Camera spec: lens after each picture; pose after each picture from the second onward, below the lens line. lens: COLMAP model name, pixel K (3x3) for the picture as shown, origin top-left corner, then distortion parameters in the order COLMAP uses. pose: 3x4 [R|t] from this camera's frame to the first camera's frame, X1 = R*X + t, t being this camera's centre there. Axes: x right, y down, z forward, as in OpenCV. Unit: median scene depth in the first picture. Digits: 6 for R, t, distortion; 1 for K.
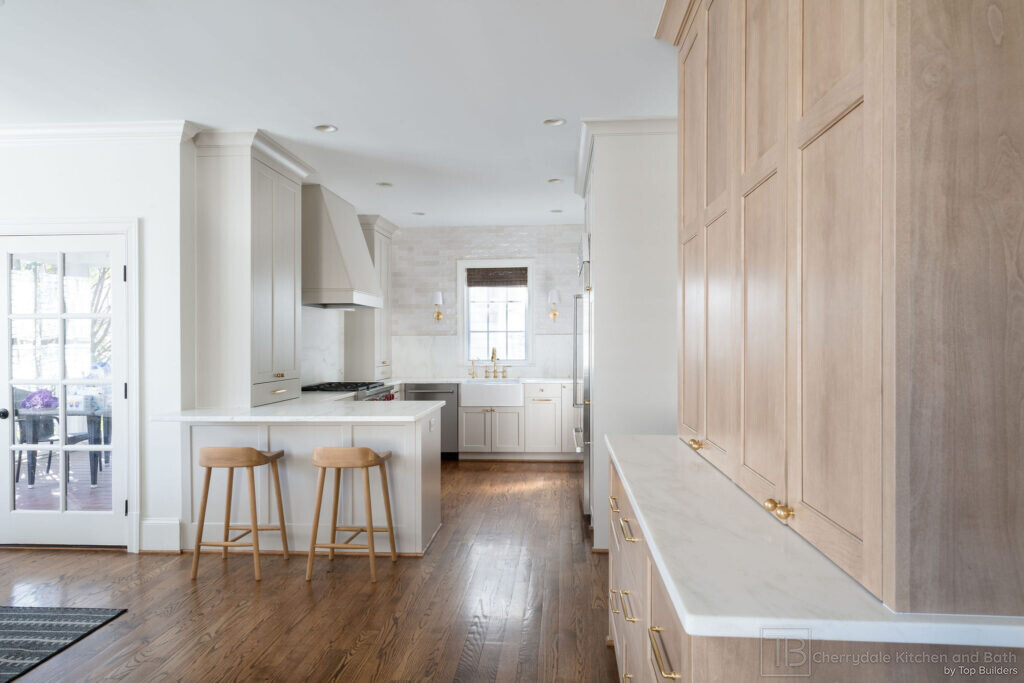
lens RADIAL K [[649.4, 0, 516.2], [0, 649.4, 342.2], [0, 0, 1]] dist [-0.012272, -0.001148]
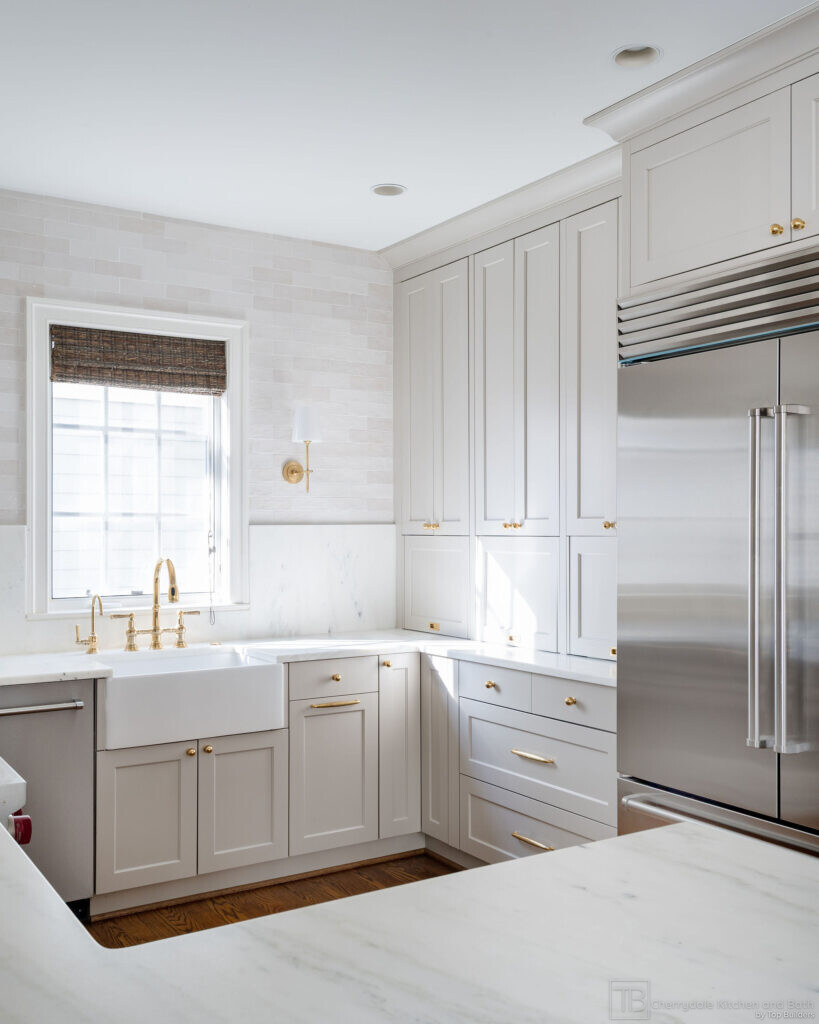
lens RADIAL K [[1021.2, 0, 407.1], [0, 1021.2, 526.8], [0, 0, 1]] dist [0.010449, 0.000000]
pose [[0.804780, 0.004142, 0.593558, -0.276388], [0.001240, 0.999962, -0.008660, -0.005256], [-0.593572, 0.007705, 0.804744, 0.533413]]
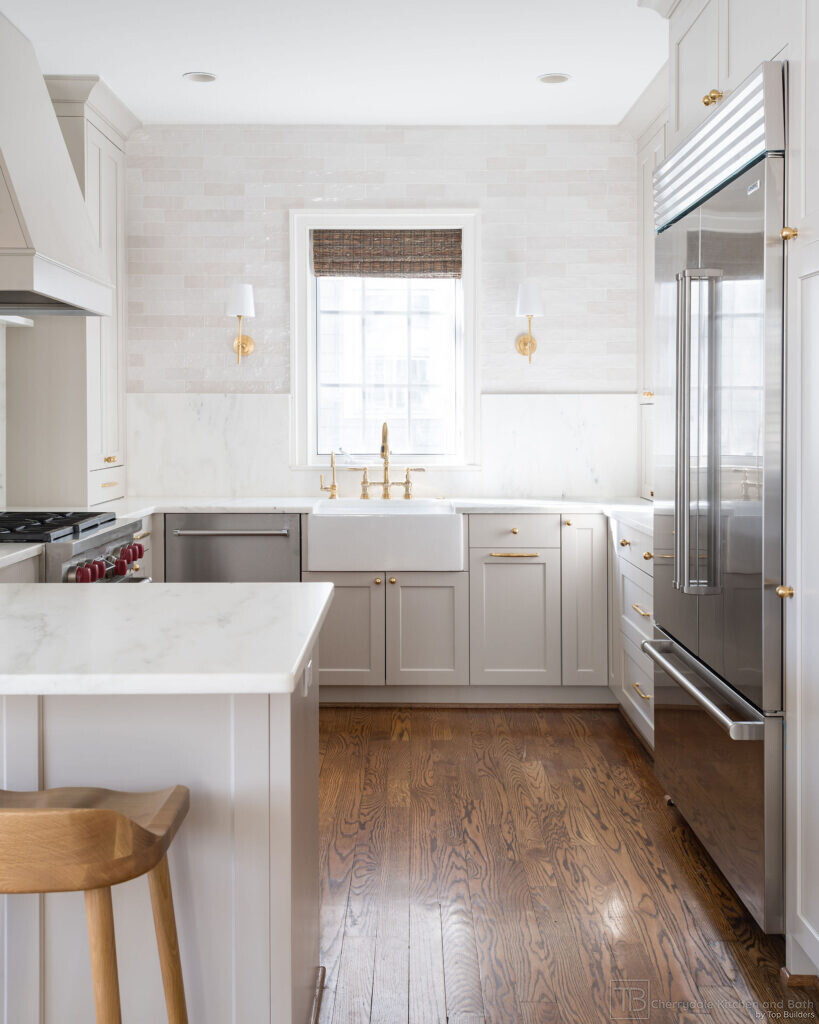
lens RADIAL K [[1187.0, 0, 399.9], [0, 1187.0, 435.2], [0, 0, 1]] dist [0.070587, 0.000000]
pose [[0.998019, 0.003879, 0.062787, -0.078063], [-0.004665, 0.999913, 0.012374, 0.006850], [-0.062734, -0.012642, 0.997950, 0.282477]]
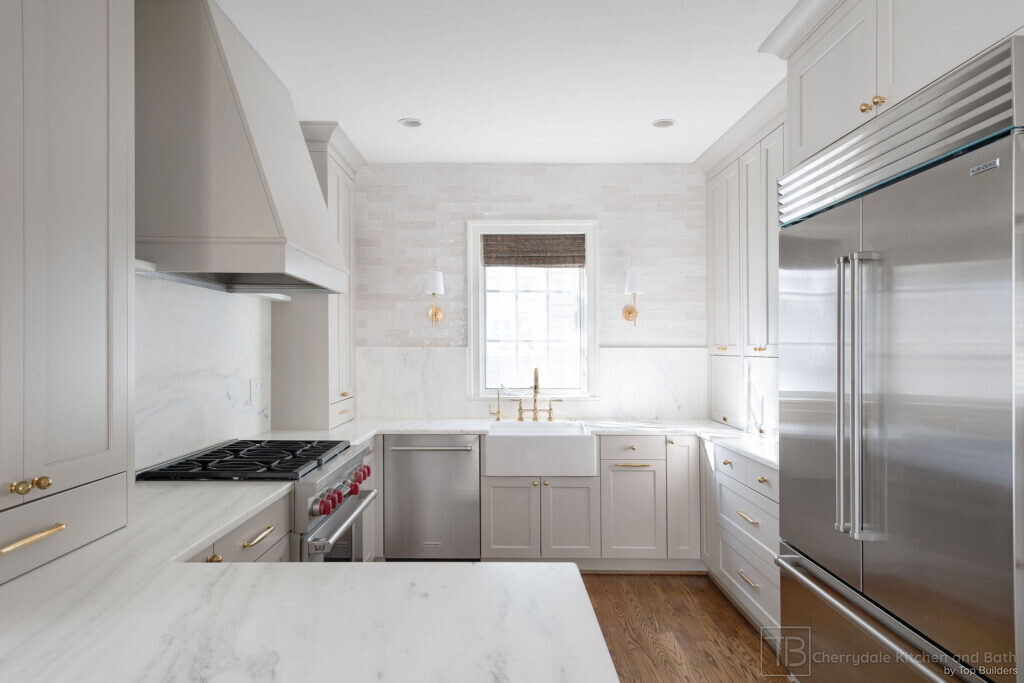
lens RADIAL K [[636.4, 0, 491.9], [0, 636.4, 346.8], [0, 0, 1]] dist [0.023654, -0.001203]
pose [[0.998273, 0.005407, 0.058503, -0.116472], [-0.005116, 0.999974, -0.005113, -0.009004], [-0.058529, 0.004805, 0.998274, 0.475012]]
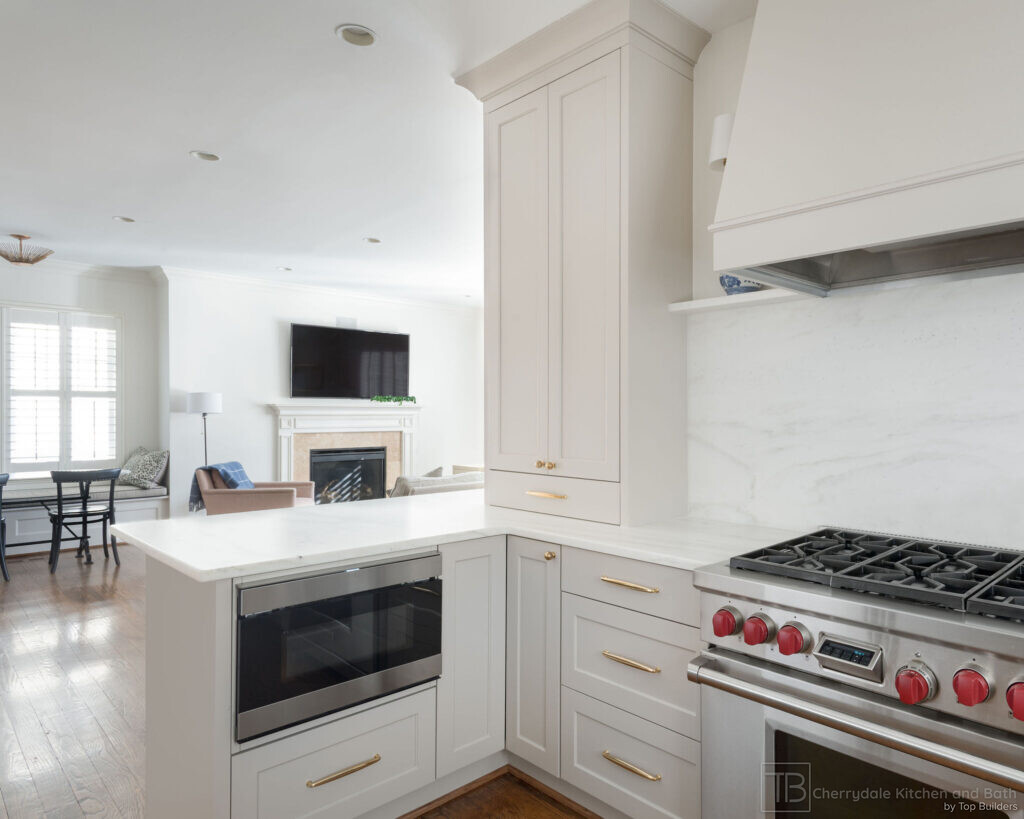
lens RADIAL K [[706.3, 0, 580.1], [0, 706.3, 398.7], [0, 0, 1]] dist [0.043207, -0.007160]
pose [[-0.659983, -0.001951, -0.751278, 0.038230], [0.006184, 0.999949, -0.008030, 0.000298], [0.751255, -0.009946, -0.659937, 0.970550]]
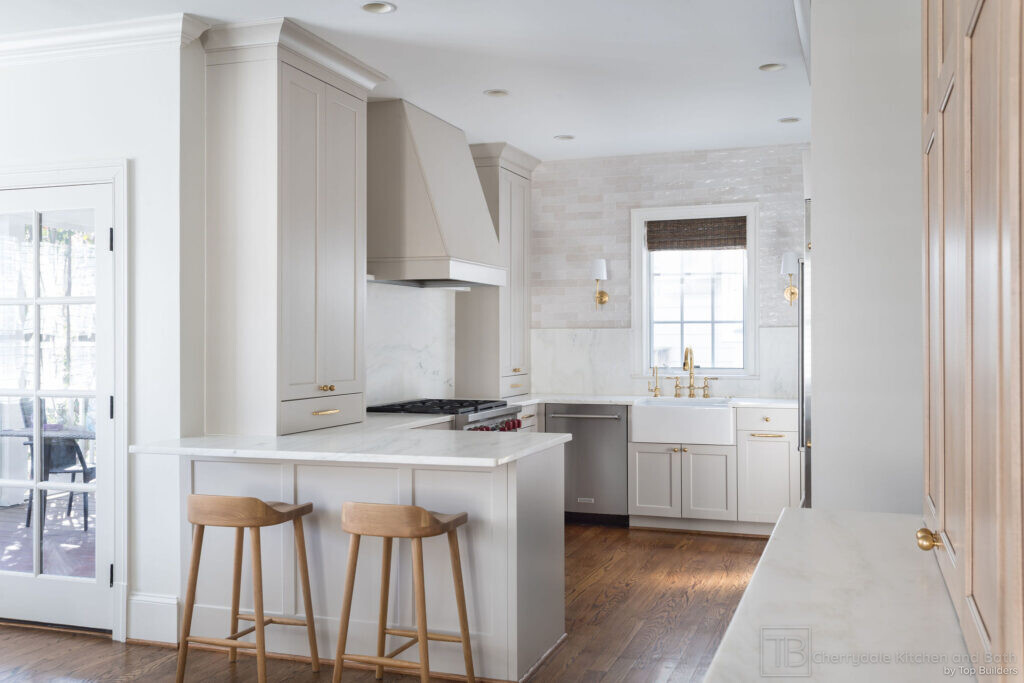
lens RADIAL K [[979.2, 0, 493.7], [0, 979.2, 339.2], [0, 0, 1]] dist [0.036298, 0.000000]
pose [[0.958868, 0.002632, -0.283840, 0.058109], [-0.002388, 0.999996, 0.001207, -0.000881], [0.283842, -0.000479, 0.958871, 0.057313]]
